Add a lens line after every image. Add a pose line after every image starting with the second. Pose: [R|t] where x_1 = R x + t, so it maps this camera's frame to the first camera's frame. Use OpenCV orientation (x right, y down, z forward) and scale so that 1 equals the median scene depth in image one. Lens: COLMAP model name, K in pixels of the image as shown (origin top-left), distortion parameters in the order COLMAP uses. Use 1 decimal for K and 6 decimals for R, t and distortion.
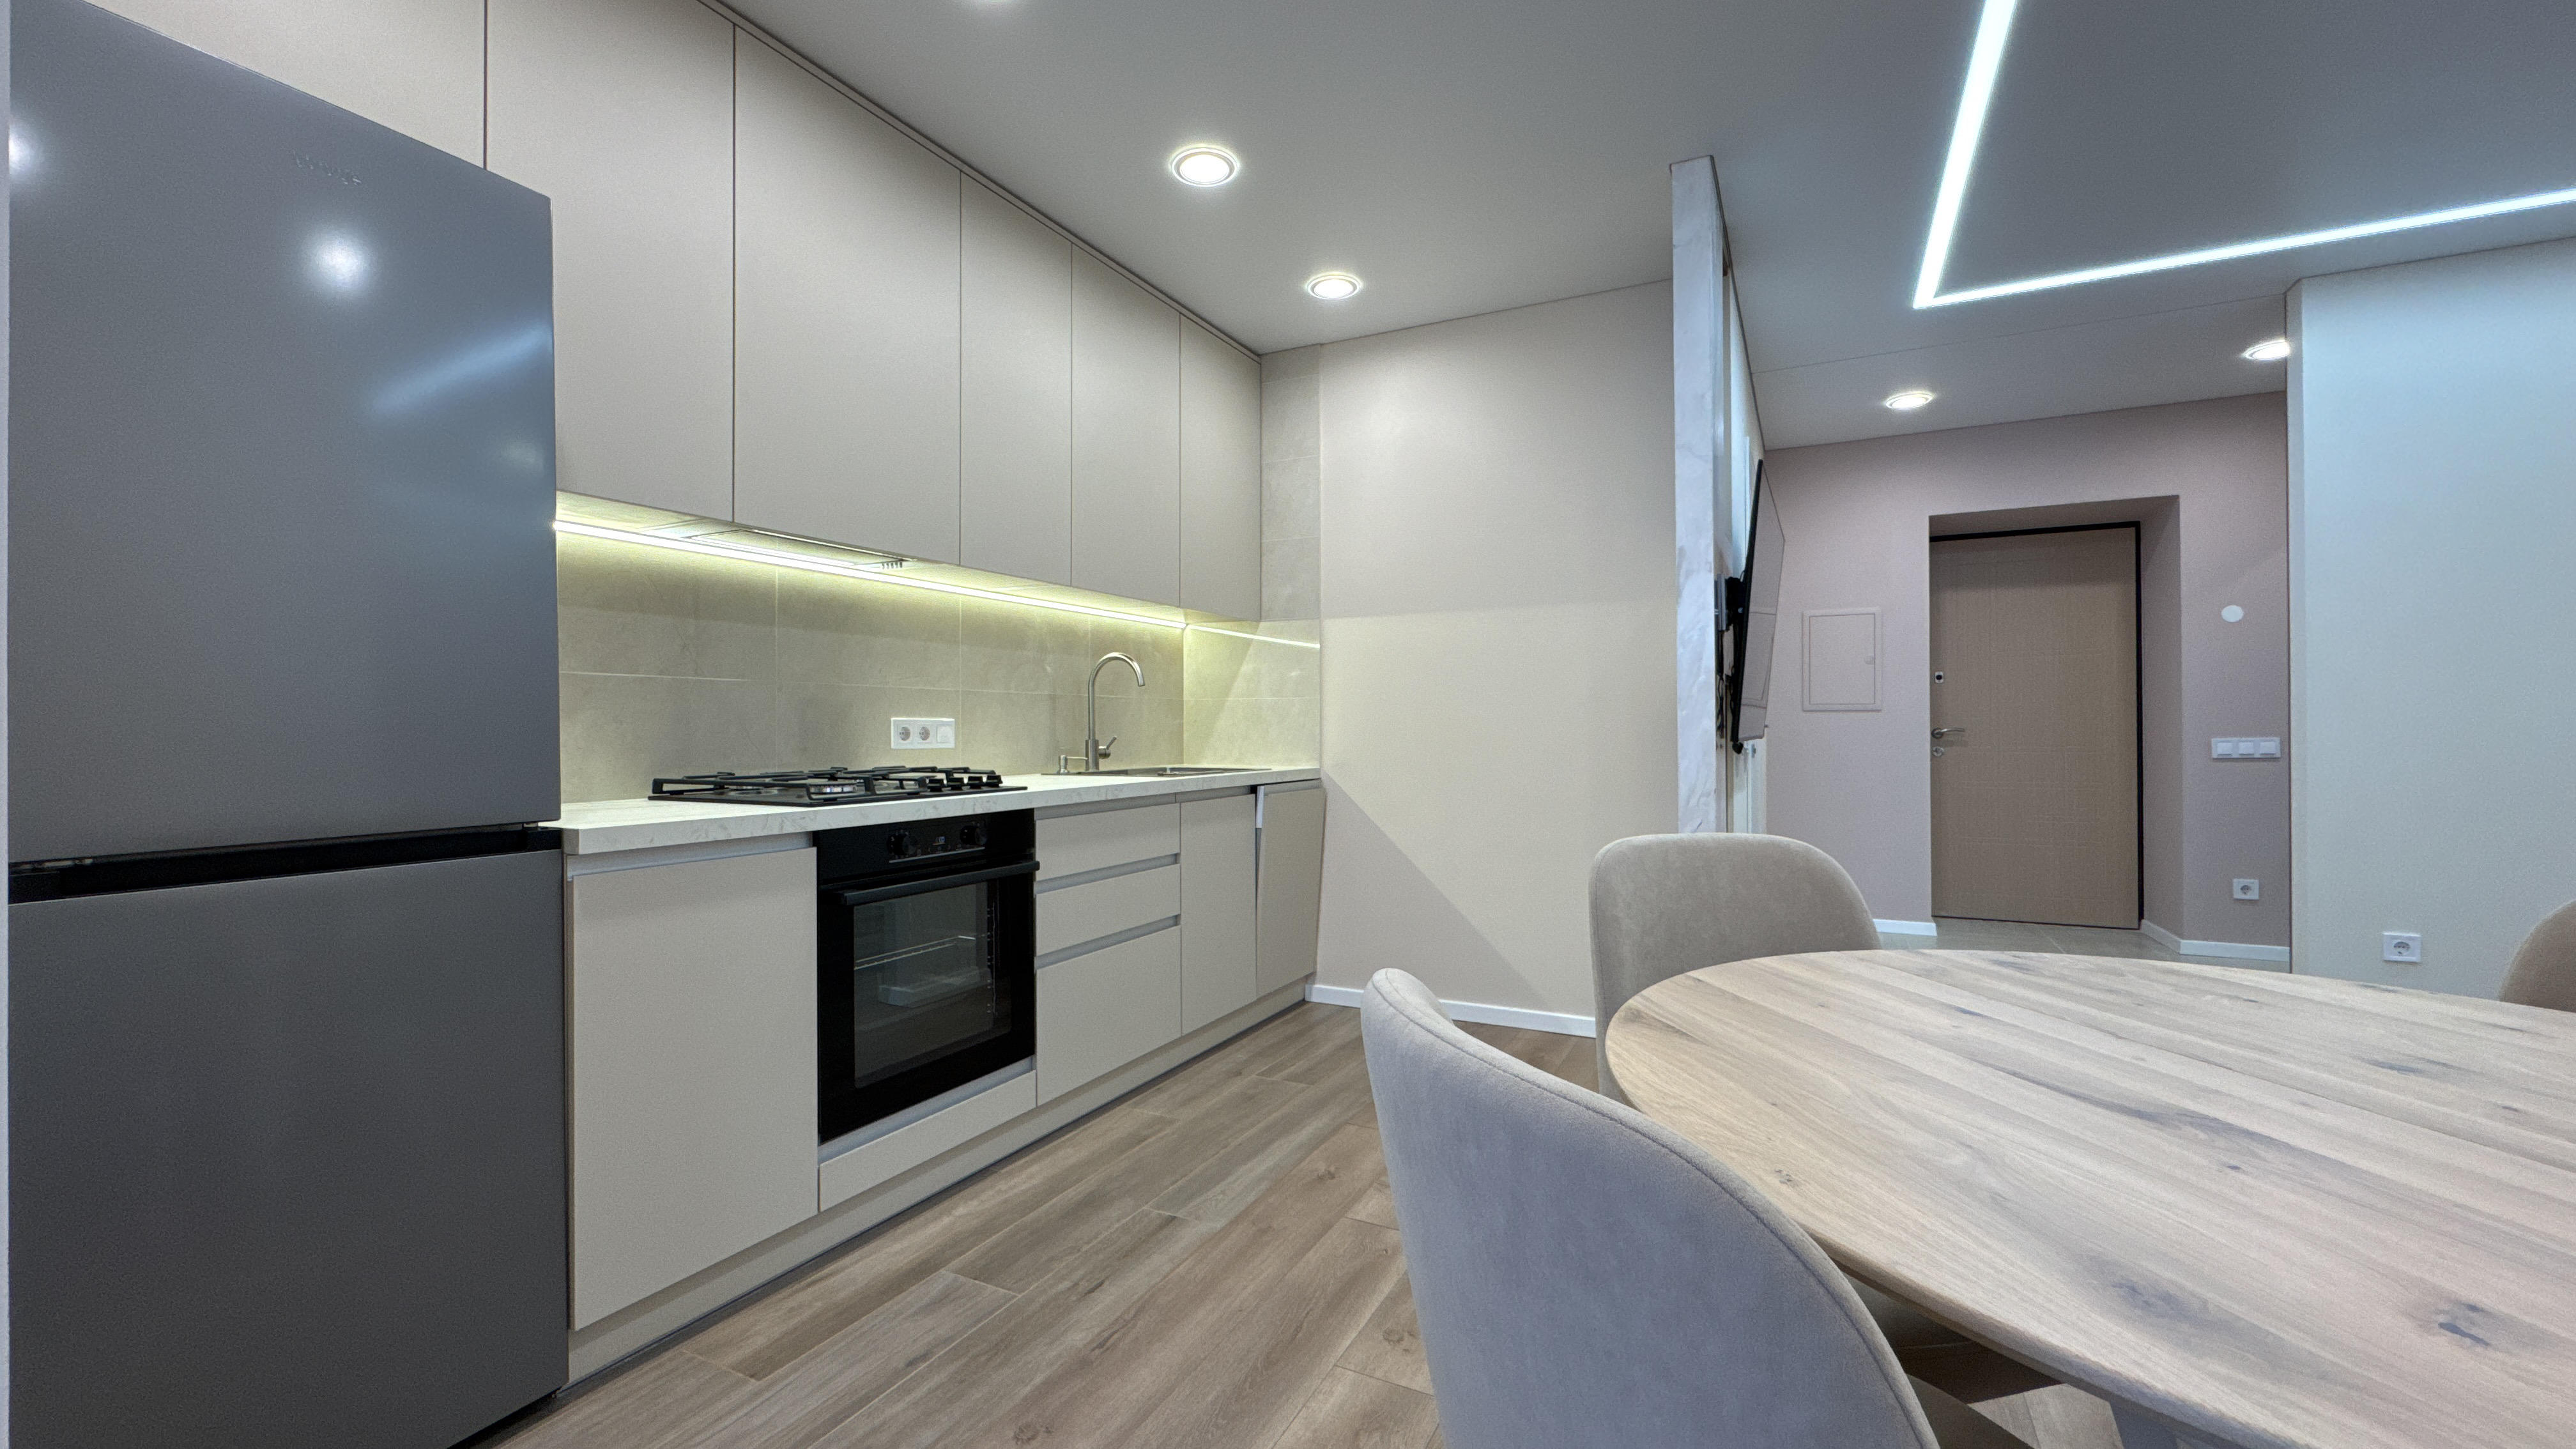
lens RADIAL K [[1026.1, 0, 1292.8], [0, 1026.1, 726.6], [0, 0, 1]] dist [-0.003066, 0.000391]
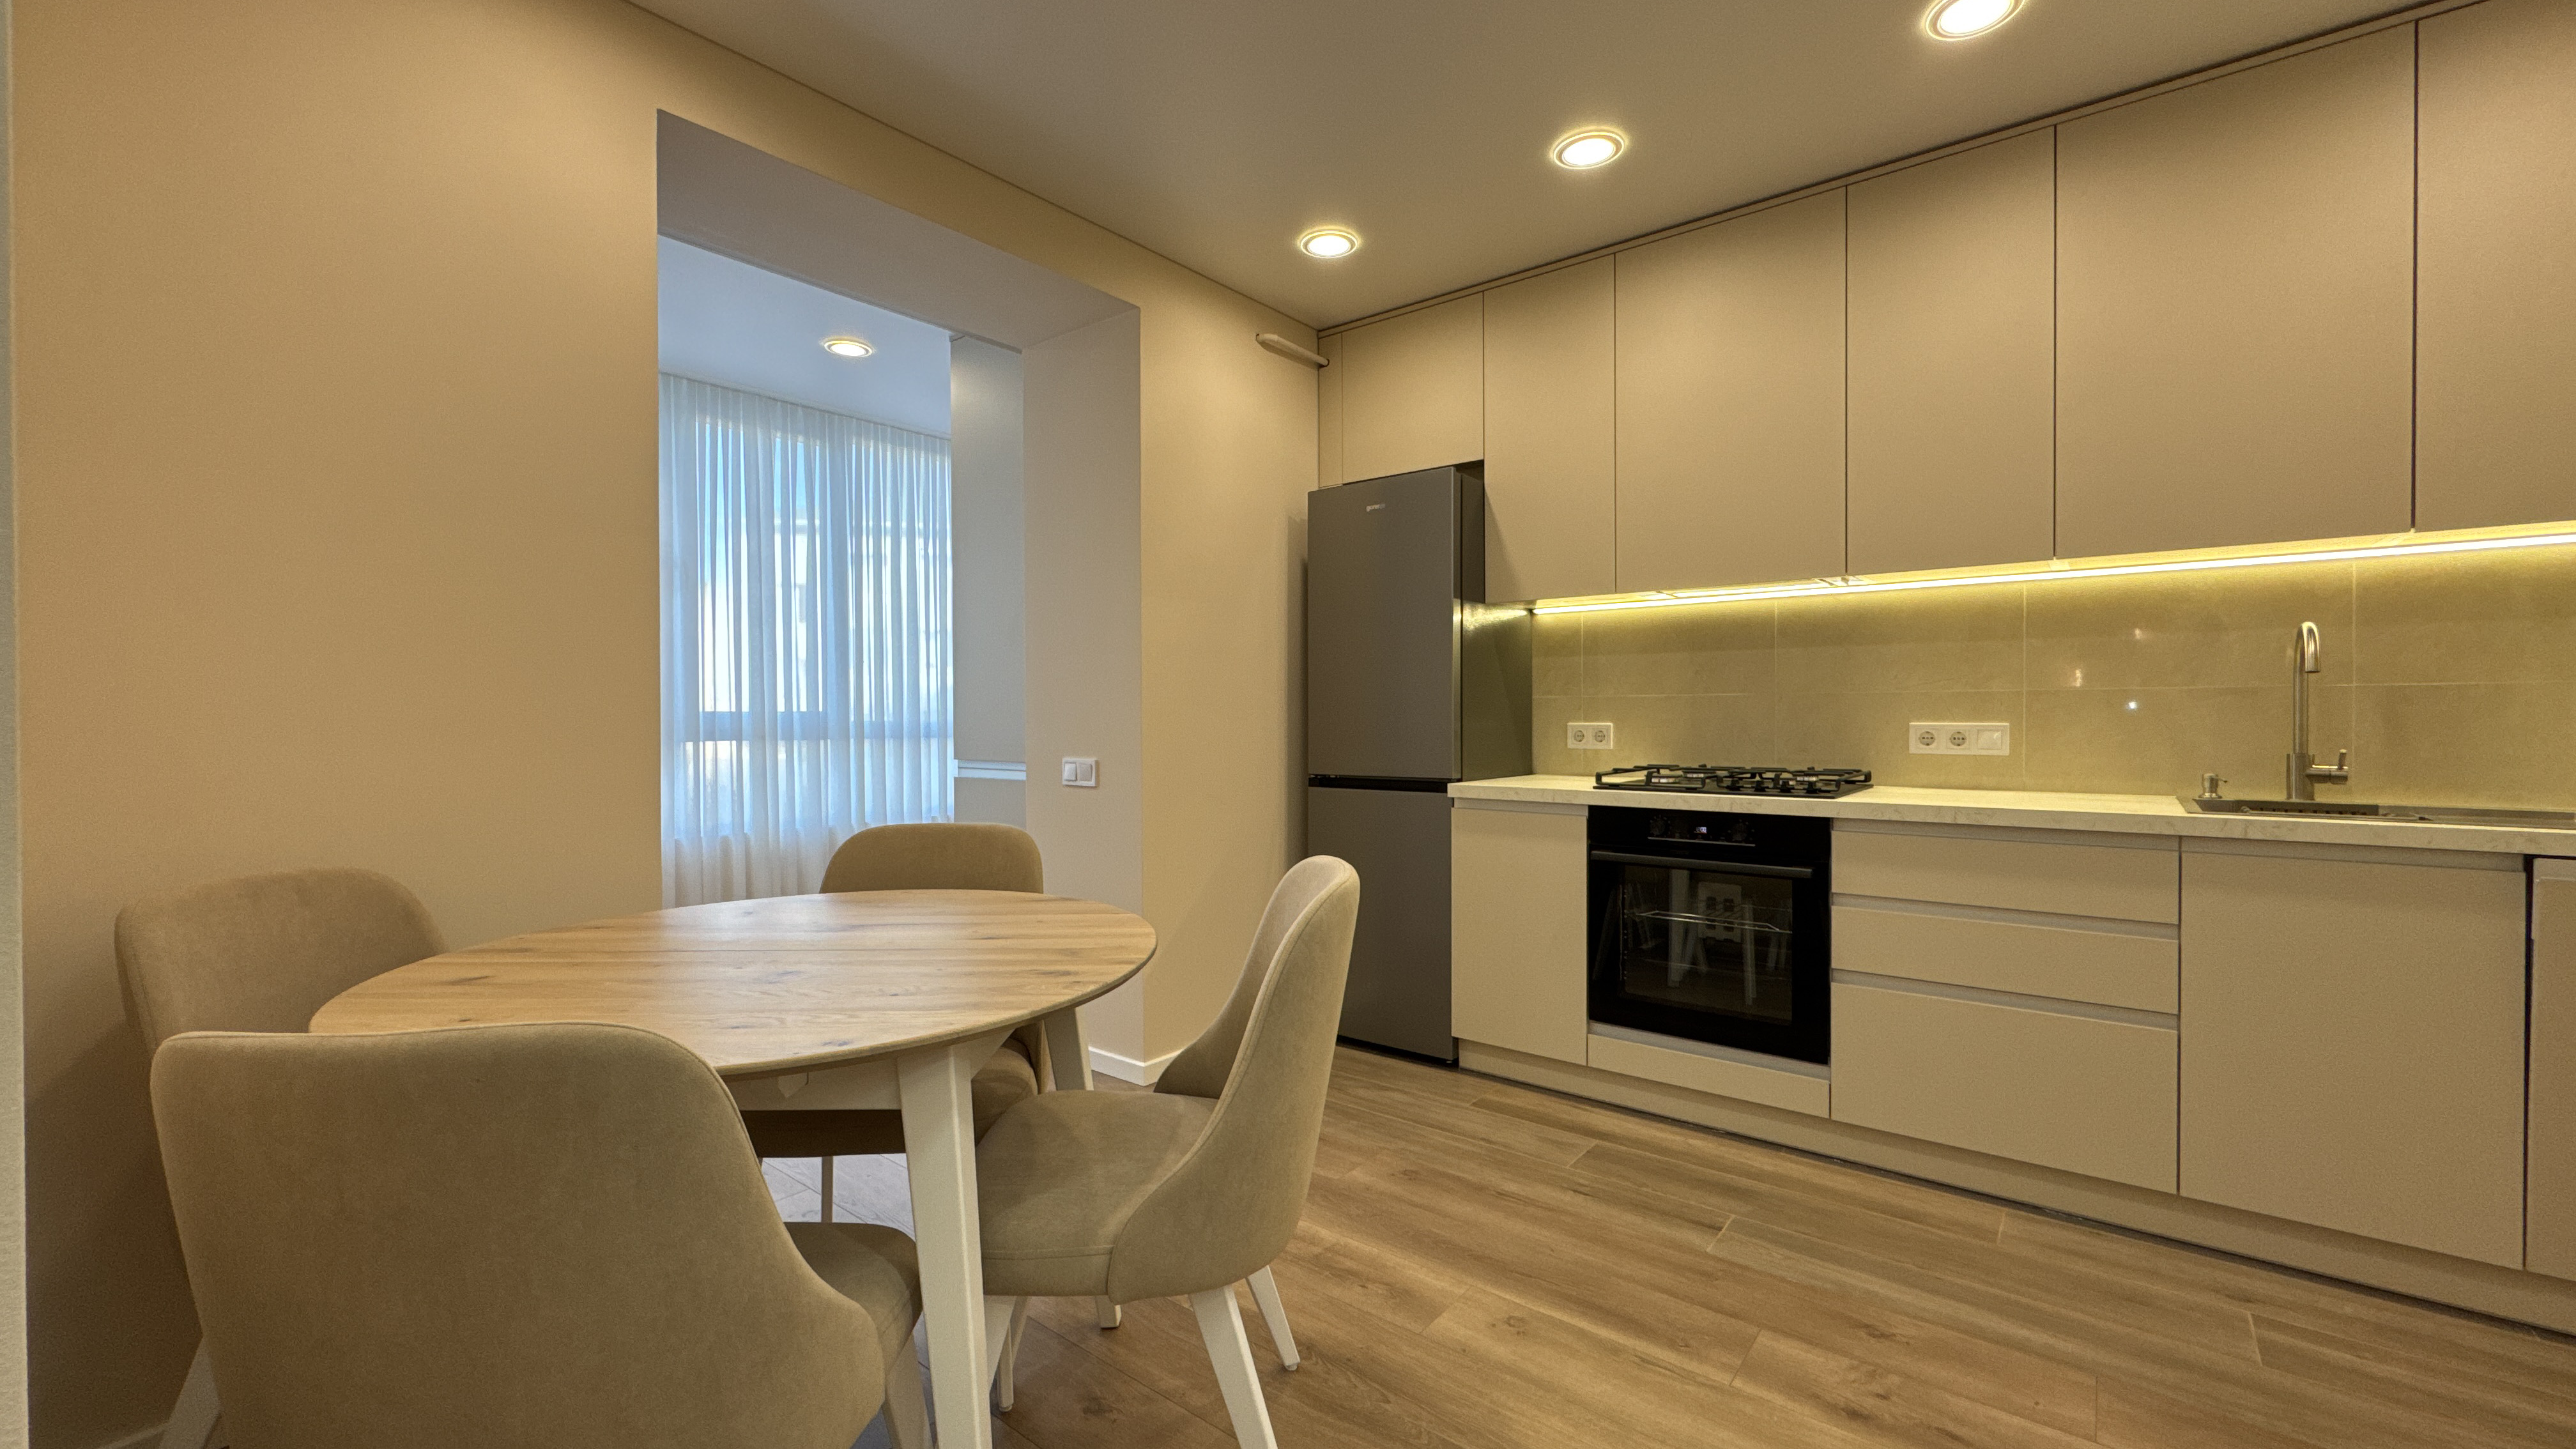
lens RADIAL K [[1026.1, 0, 1288.0], [0, 1026.1, 714.0], [0, 0, 1]] dist [-0.003066, 0.000391]
pose [[-0.204731, 0.003462, -0.978812, 0.738621], [0.005059, 0.999984, 0.002479, -0.023196], [0.978805, -0.004445, -0.204745, 0.618636]]
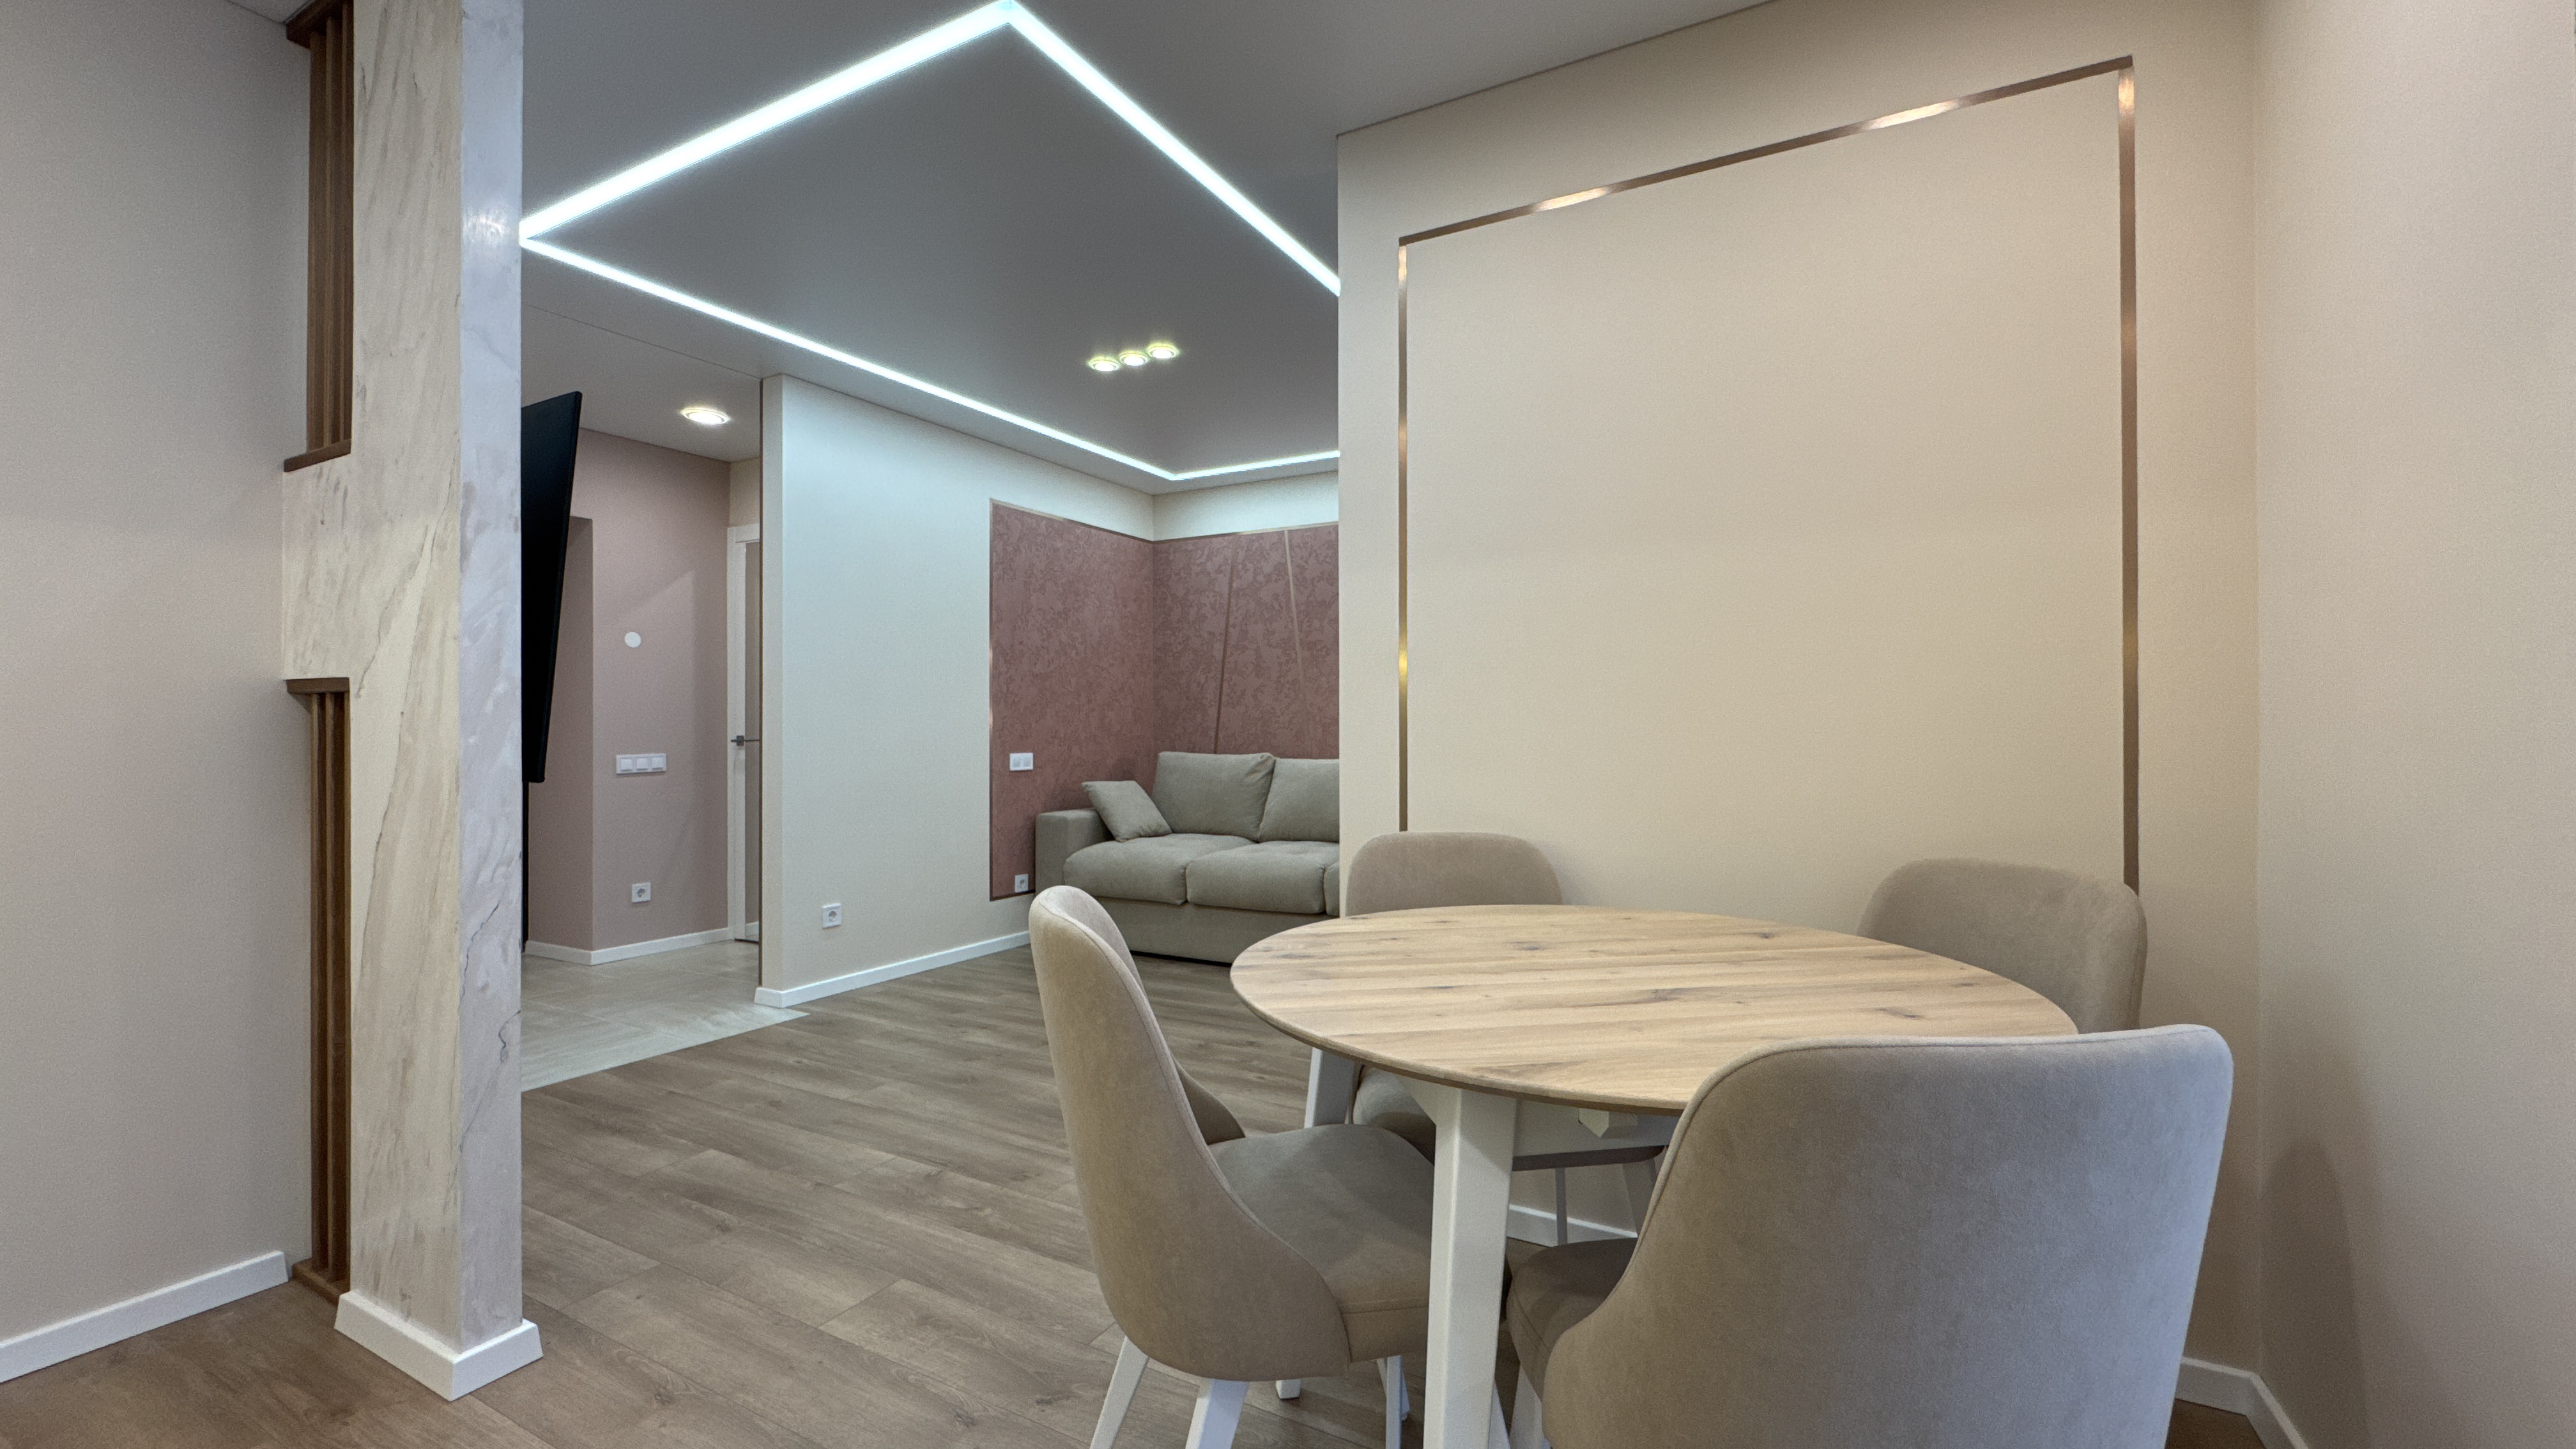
lens RADIAL K [[1026.1, 0, 1293.2], [0, 1026.1, 726.2], [0, 0, 1]] dist [-0.003066, 0.000391]
pose [[0.029299, 0.009016, 0.999530, -0.238312], [0.001636, 0.999958, -0.009068, -0.013113], [-0.999569, 0.001901, 0.029283, 0.435932]]
